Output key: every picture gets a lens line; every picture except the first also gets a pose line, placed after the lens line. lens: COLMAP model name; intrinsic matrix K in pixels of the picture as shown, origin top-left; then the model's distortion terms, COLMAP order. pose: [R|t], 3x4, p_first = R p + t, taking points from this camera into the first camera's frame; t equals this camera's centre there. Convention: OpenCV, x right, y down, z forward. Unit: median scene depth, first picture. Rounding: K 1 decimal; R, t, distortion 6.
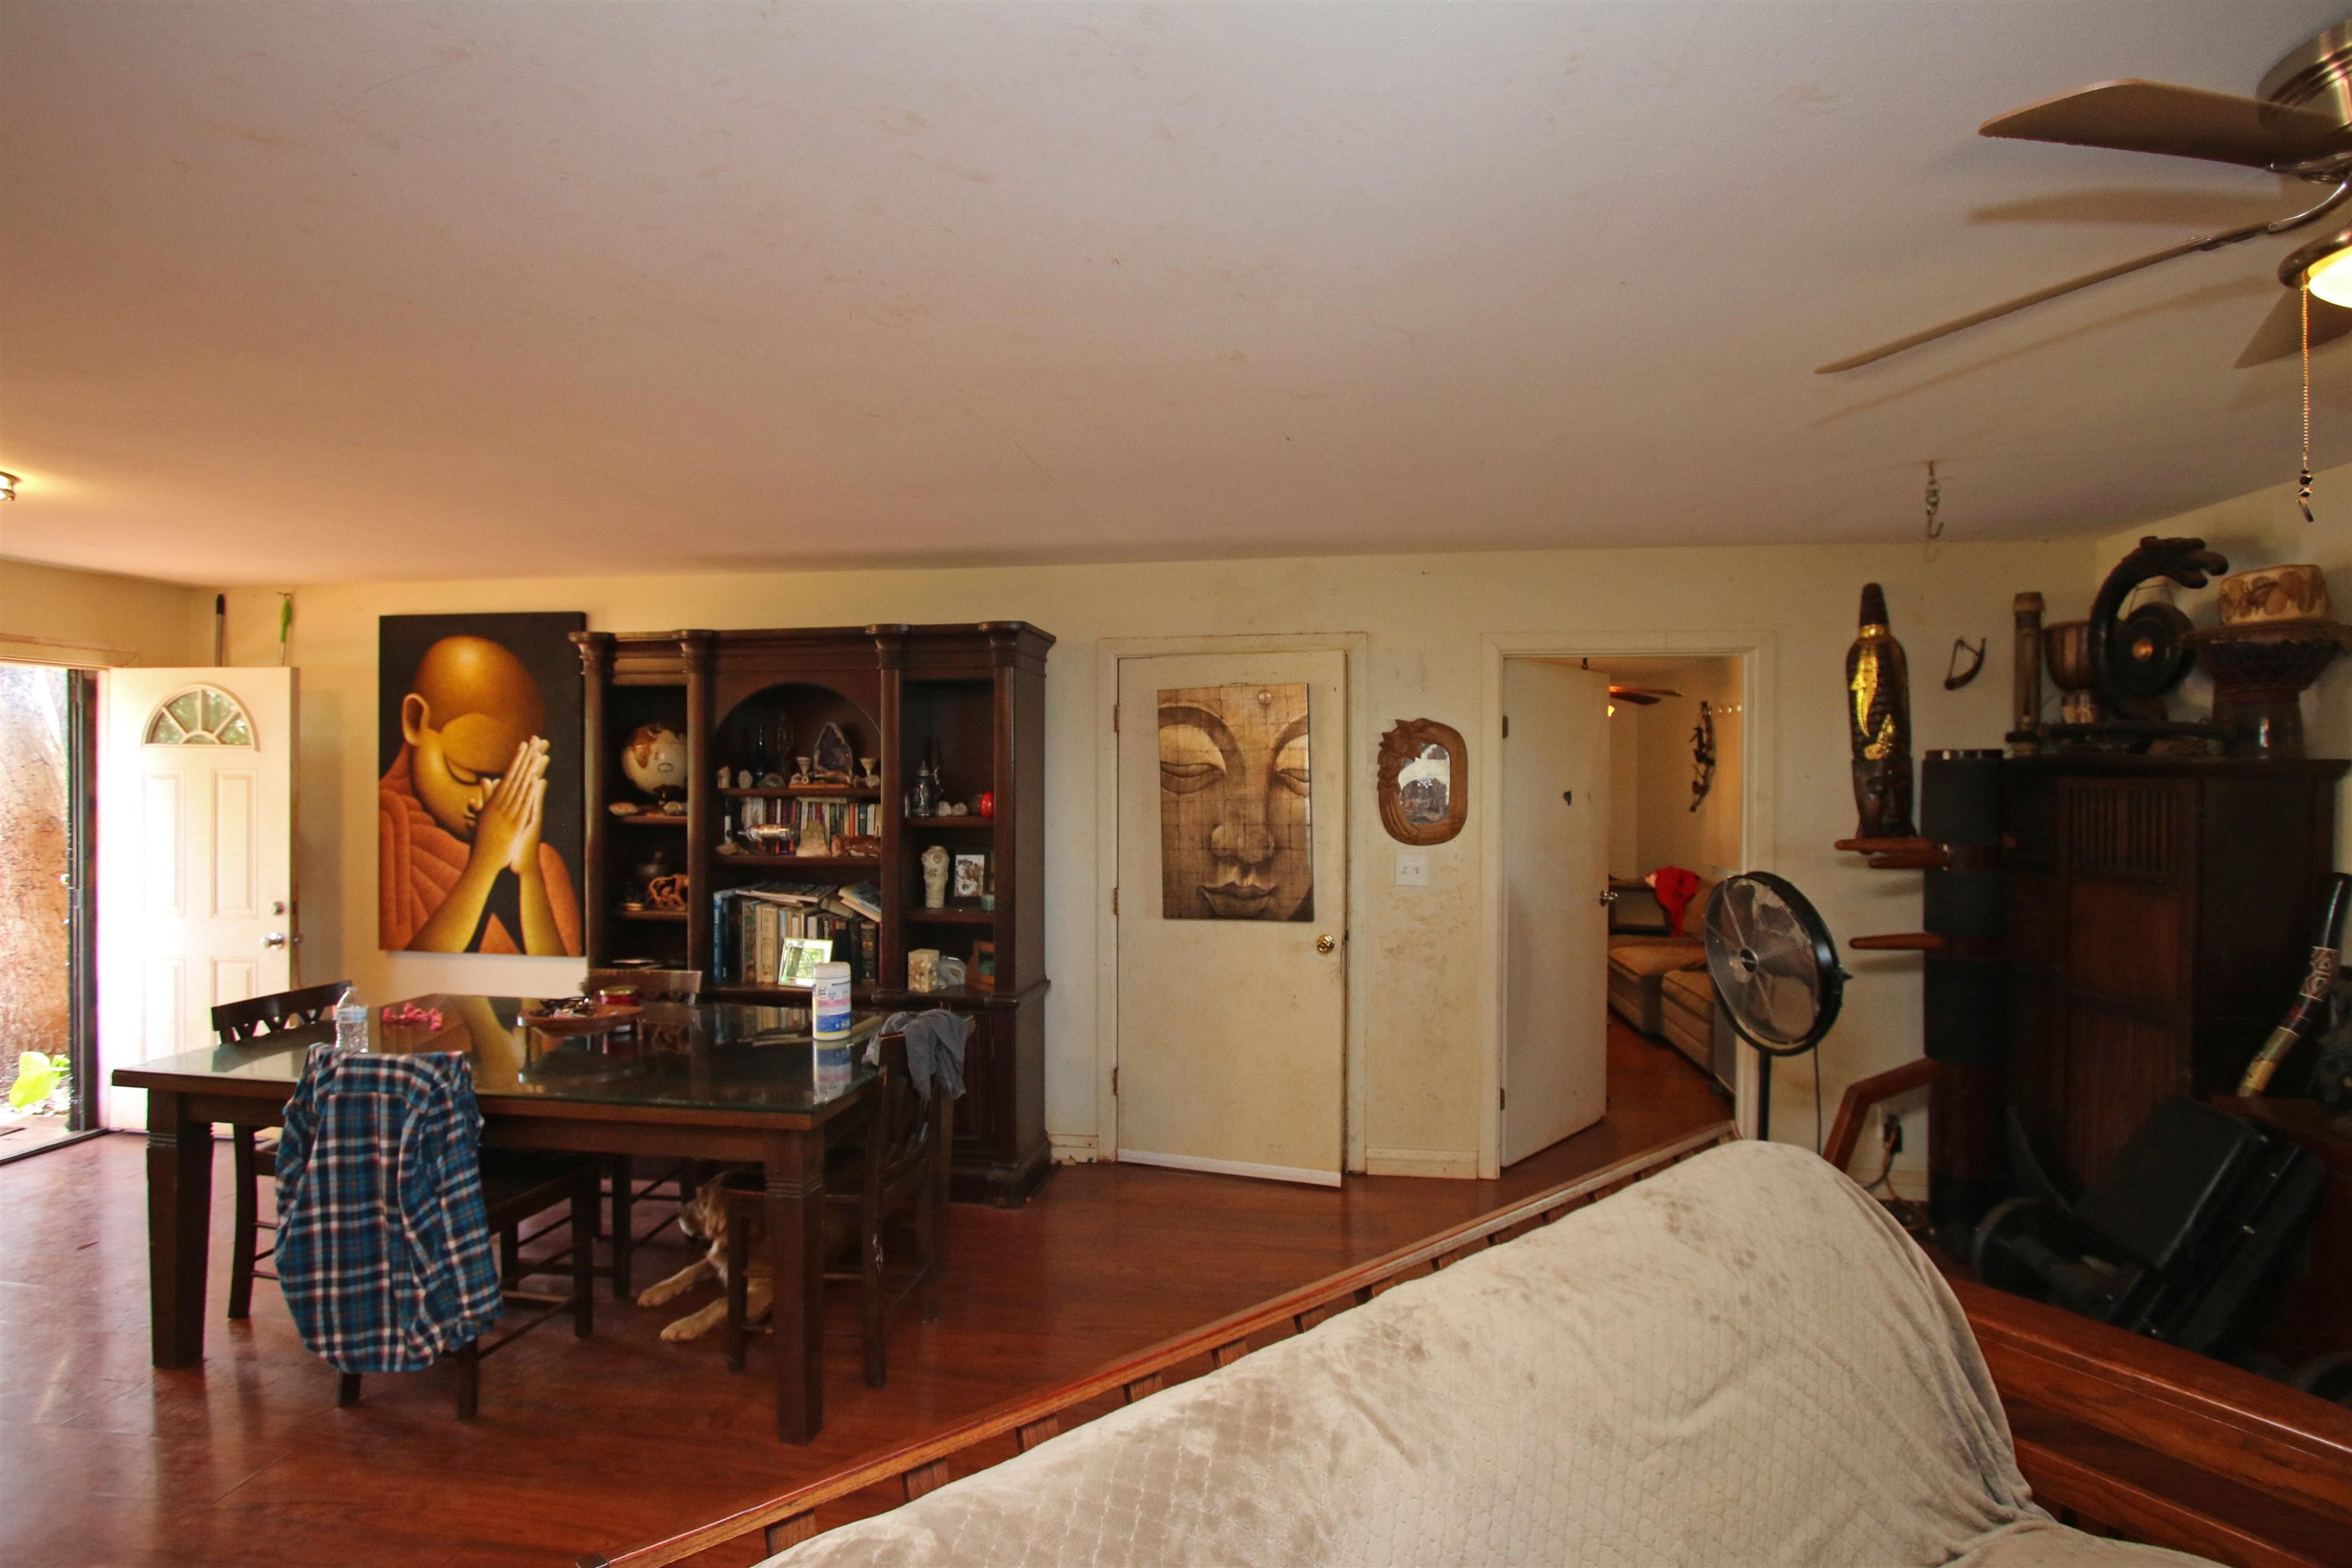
lens RADIAL K [[1084.1, 0, 1169.5], [0, 1084.1, 772.0], [0, 0, 1]] dist [-0.024259, 0.001525]
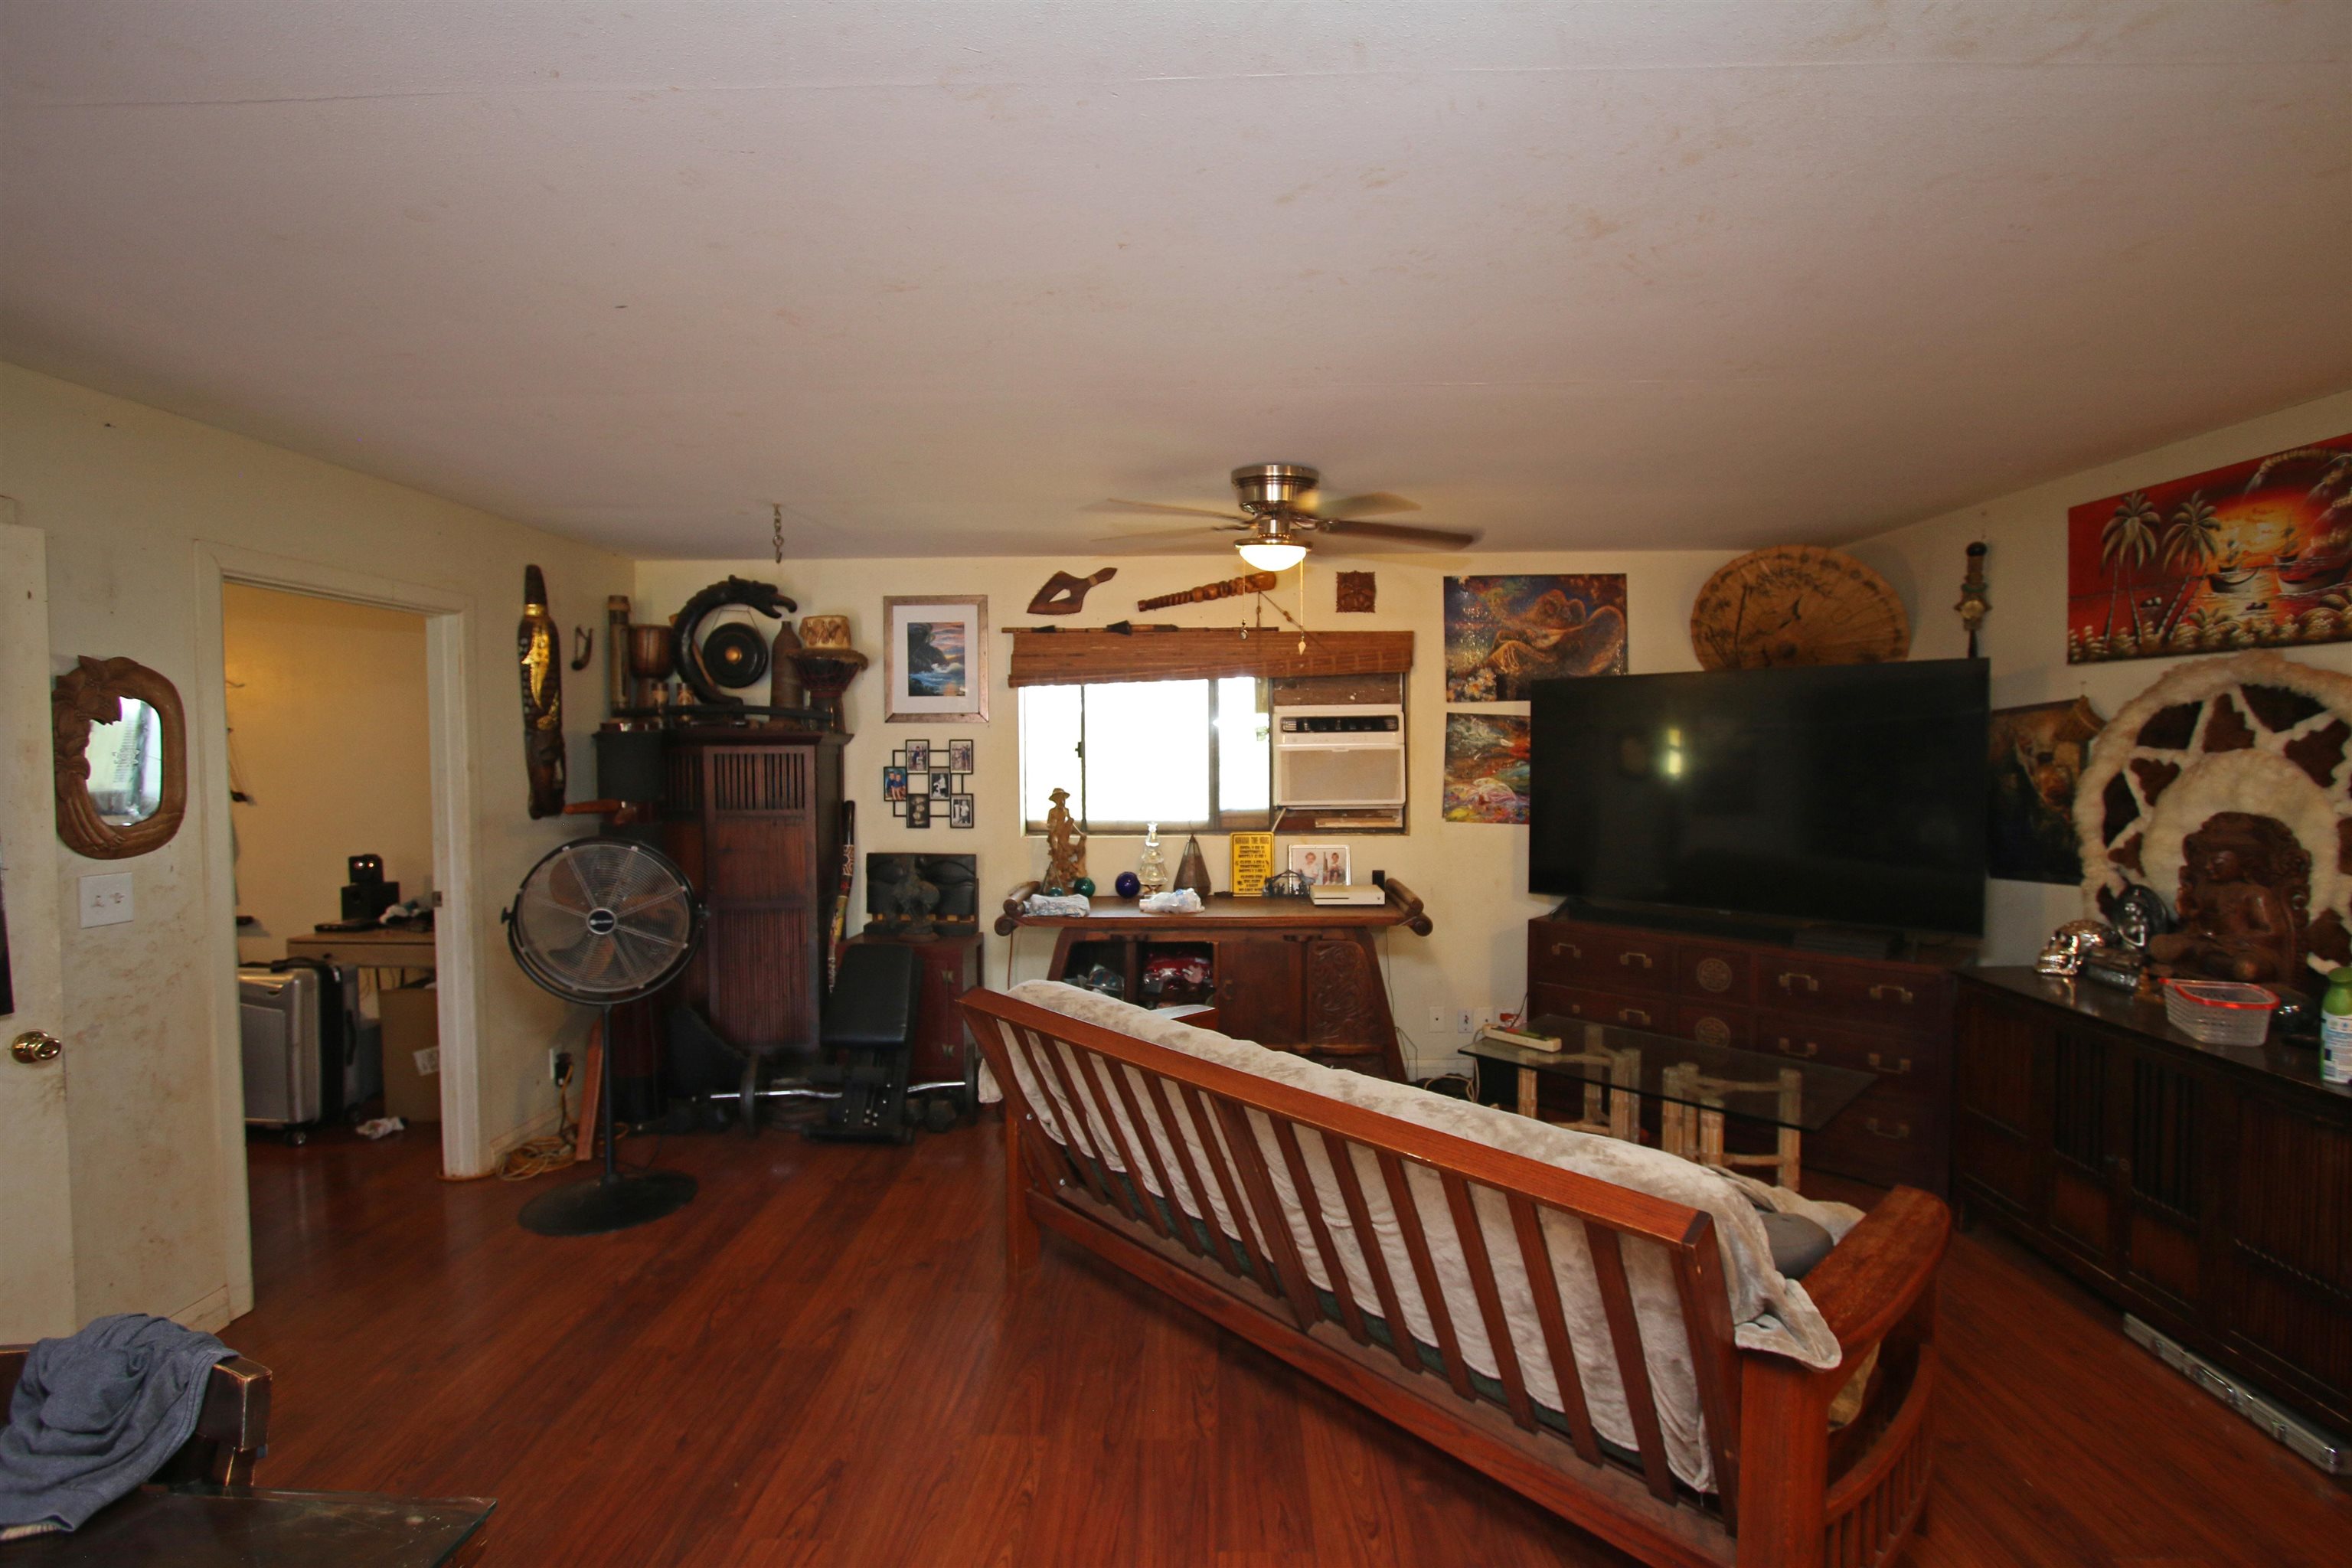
lens RADIAL K [[1084.1, 0, 1183.8], [0, 1084.1, 788.0], [0, 0, 1]] dist [-0.024259, 0.001525]
pose [[-0.117294, -0.038488, 0.992351, -0.485028], [0.003212, 0.999229, 0.039134, 0.005413], [-0.993092, 0.007777, -0.117080, 0.491805]]
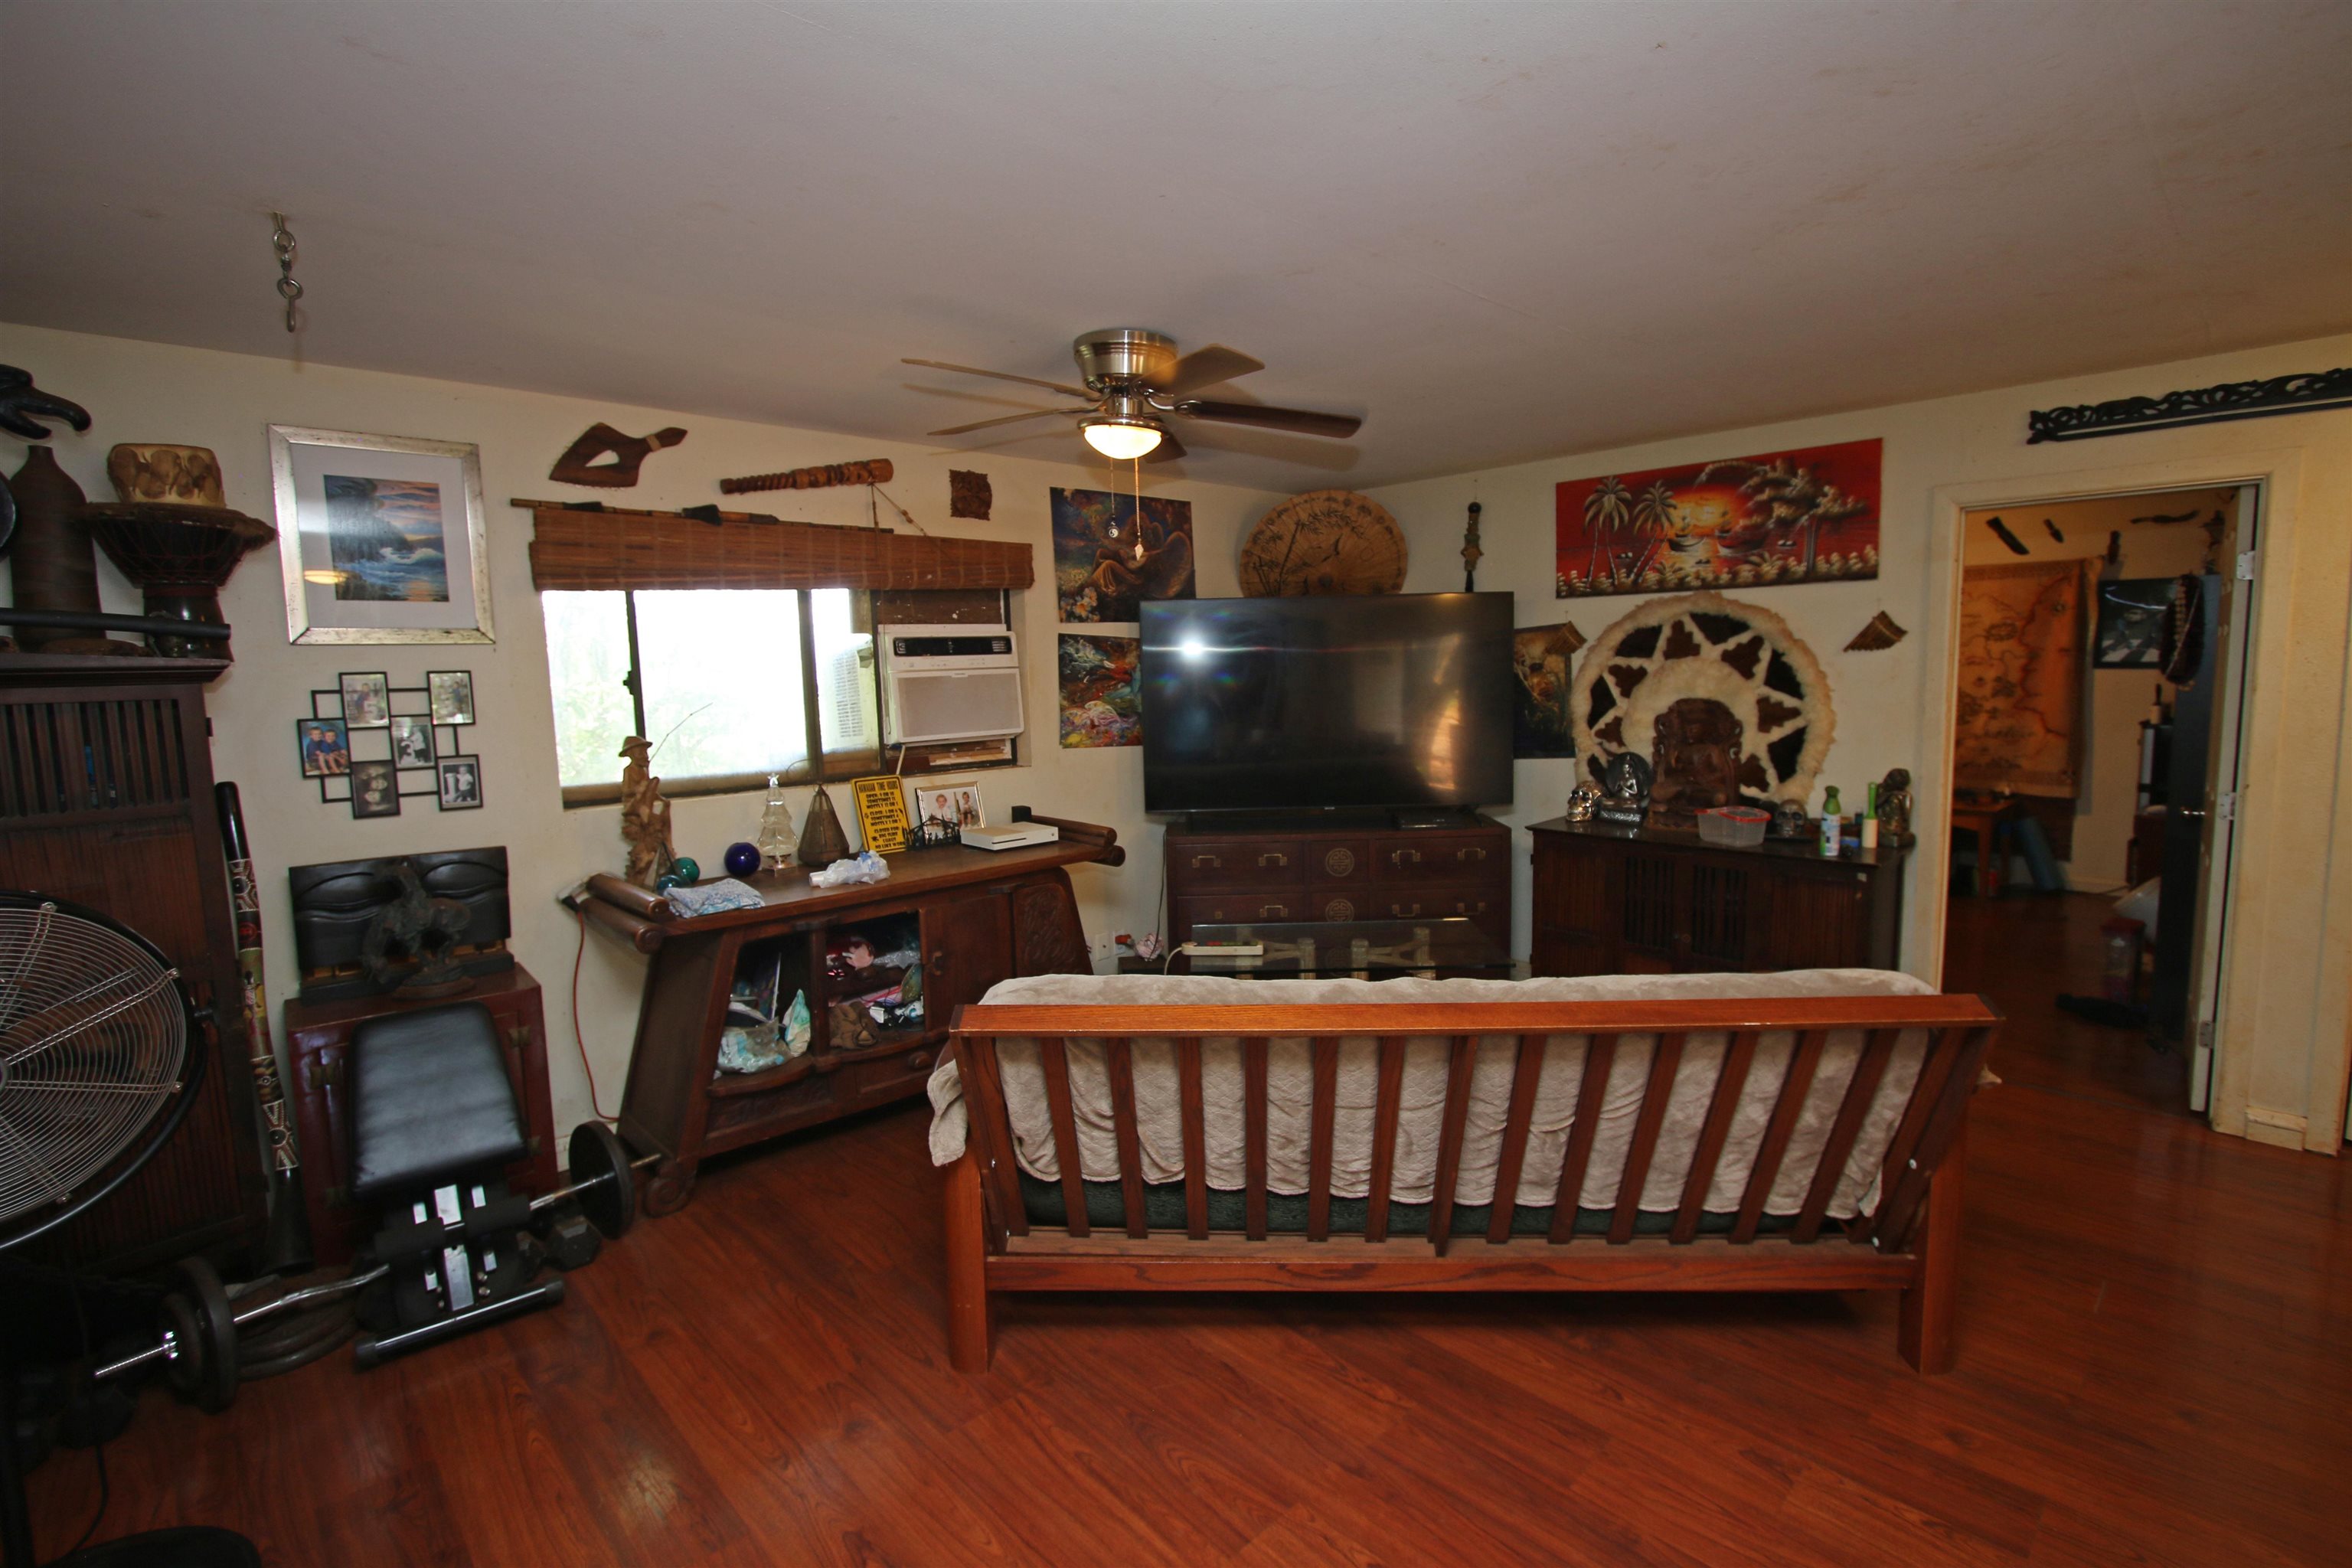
lens RADIAL K [[1084.1, 0, 1194.1], [0, 1084.1, 783.9], [0, 0, 1]] dist [-0.024259, 0.001525]
pose [[-0.794675, -0.044205, 0.605423, -0.124190], [0.024585, 0.994183, 0.104859, 0.011180], [-0.606537, 0.098213, -0.788966, 0.897480]]
